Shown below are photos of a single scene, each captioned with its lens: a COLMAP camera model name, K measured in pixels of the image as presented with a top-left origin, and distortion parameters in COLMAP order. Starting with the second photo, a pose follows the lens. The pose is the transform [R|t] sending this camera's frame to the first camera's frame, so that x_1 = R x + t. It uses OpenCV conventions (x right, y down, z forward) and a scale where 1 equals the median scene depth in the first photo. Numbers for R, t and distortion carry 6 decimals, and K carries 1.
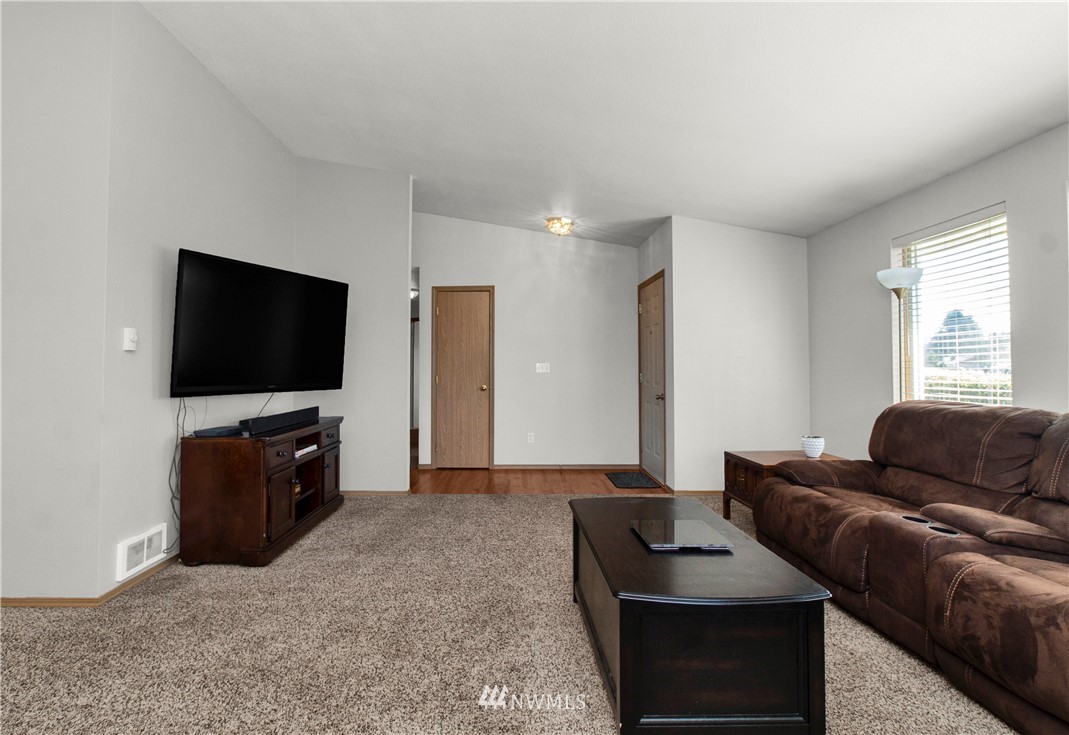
lens RADIAL K [[535.3, 0, 534.5], [0, 535.3, 359.7], [0, 0, 1]] dist [-0.013091, 0.003422]
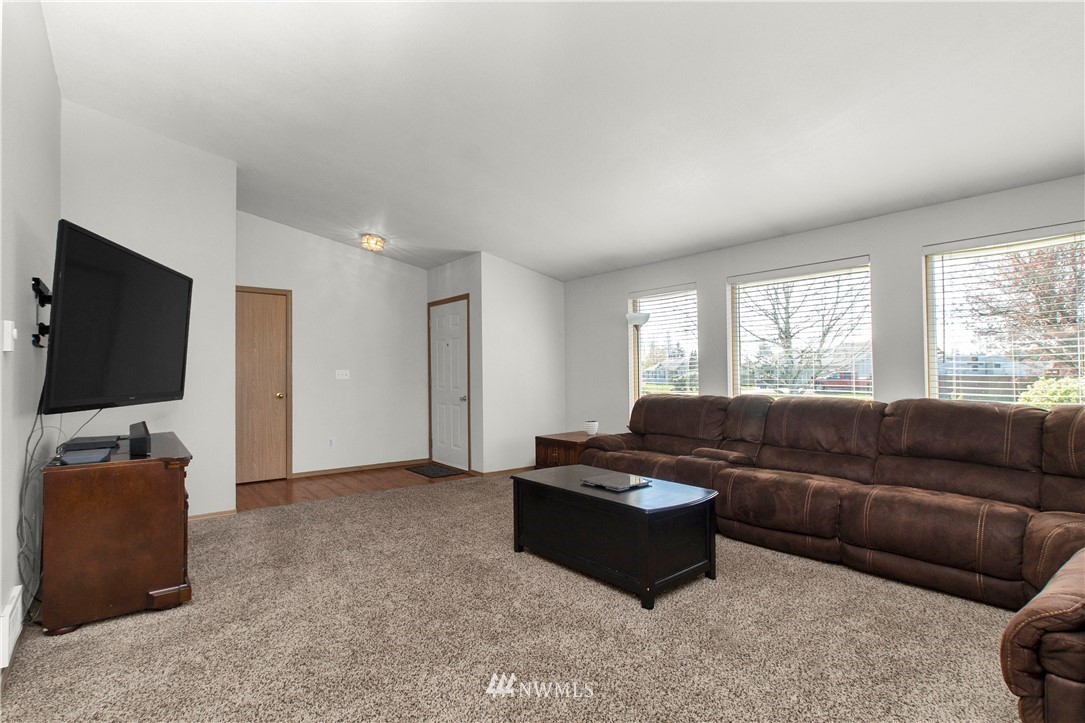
lens RADIAL K [[509.5, 0, 541.9], [0, 509.5, 365.1], [0, 0, 1]] dist [-0.010835, 0.006746]
pose [[0.768758, 0.010974, 0.639445, -0.526436], [-0.009295, 0.999939, -0.005986, -0.001133], [-0.639472, -0.001341, 0.768813, -0.004259]]
